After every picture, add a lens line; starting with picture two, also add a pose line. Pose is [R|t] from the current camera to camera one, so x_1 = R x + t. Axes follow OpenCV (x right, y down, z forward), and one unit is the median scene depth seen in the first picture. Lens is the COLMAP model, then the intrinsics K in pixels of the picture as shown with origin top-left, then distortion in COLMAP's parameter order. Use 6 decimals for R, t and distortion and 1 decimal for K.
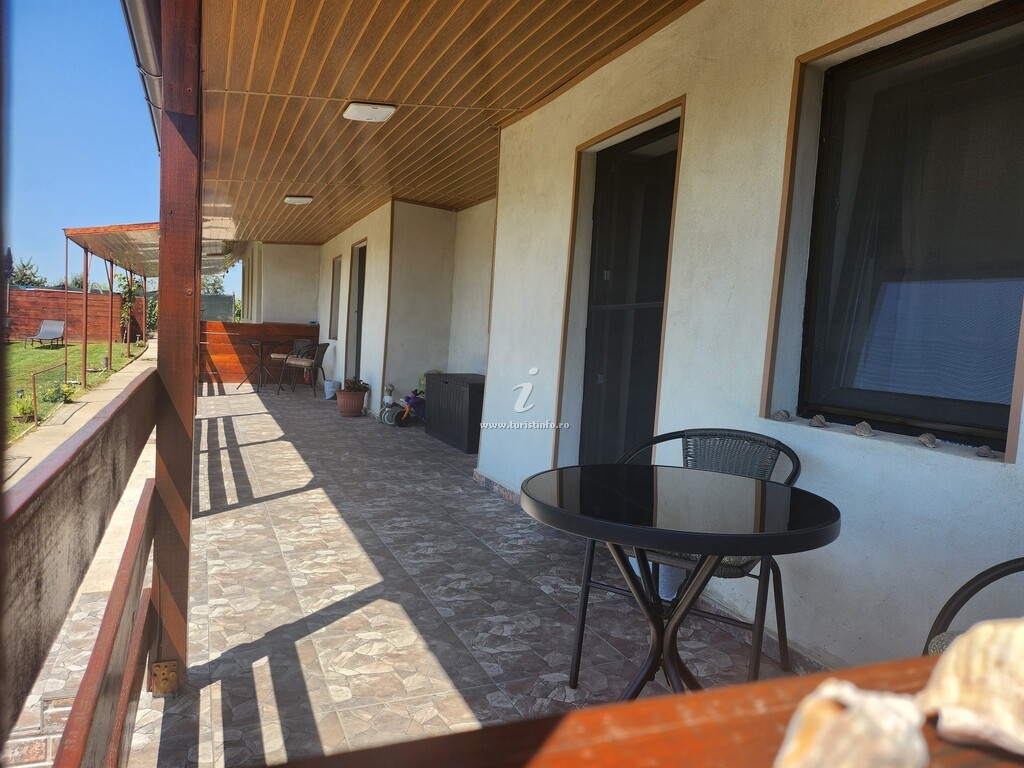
lens RADIAL K [[725.7, 0, 515.1], [0, 725.7, 384.8], [0, 0, 1]] dist [0.056819, -0.055596]
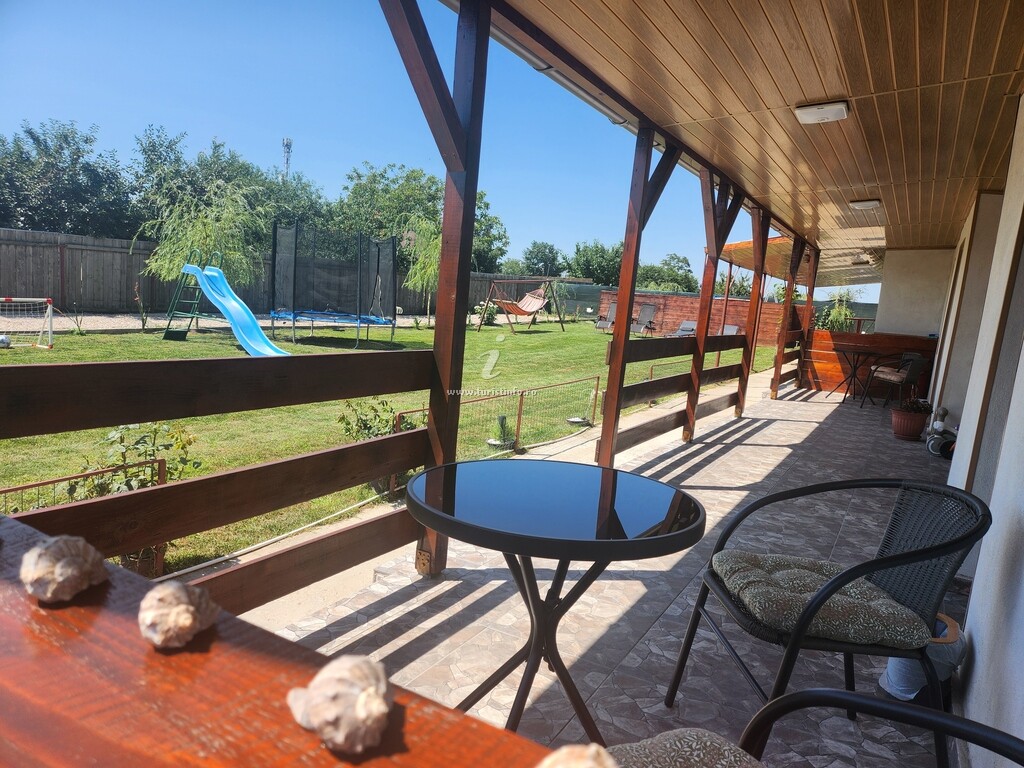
lens RADIAL K [[725.7, 0, 513.2], [0, 725.7, 386.3], [0, 0, 1]] dist [0.056819, -0.055596]
pose [[0.613190, 0.101351, -0.783407, 0.472753], [-0.109855, 0.993039, 0.042486, -0.017838], [0.782260, 0.060009, 0.620055, 0.147977]]
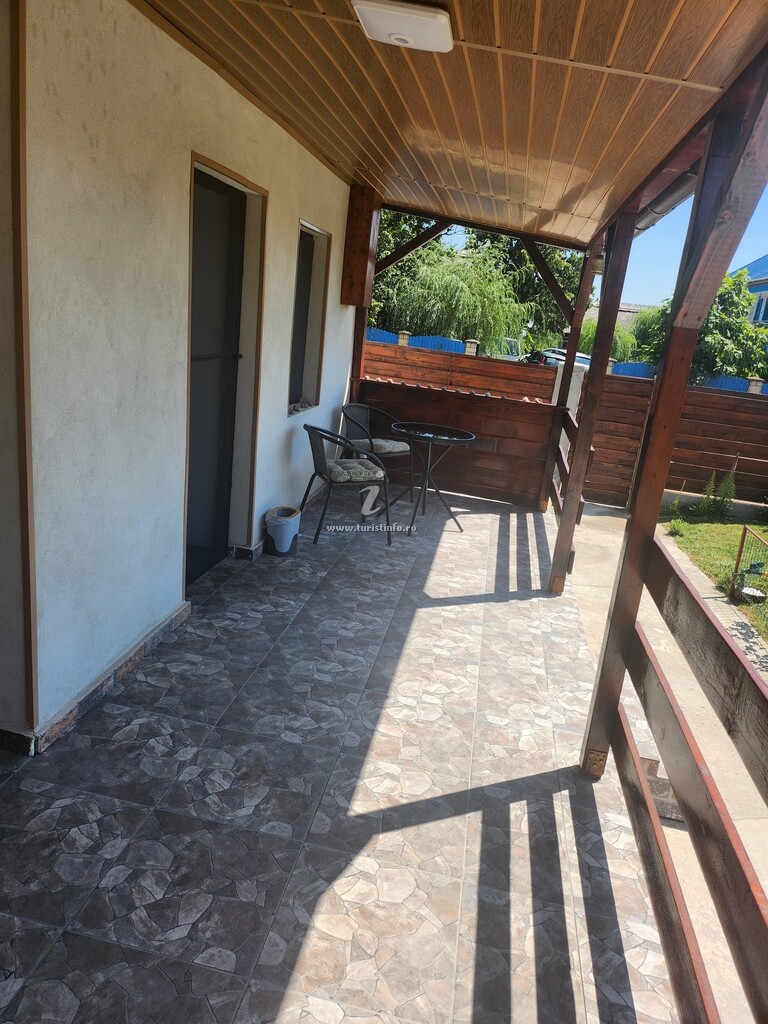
lens RADIAL K [[725.7, 0, 383.5], [0, 725.7, 511.9], [0, 0, 1]] dist [0.056819, -0.055596]
pose [[-0.828923, -0.283145, 0.482406, -0.688380], [-0.116957, 0.931091, 0.345530, -0.330469], [-0.546998, 0.229997, -0.804919, 1.986559]]
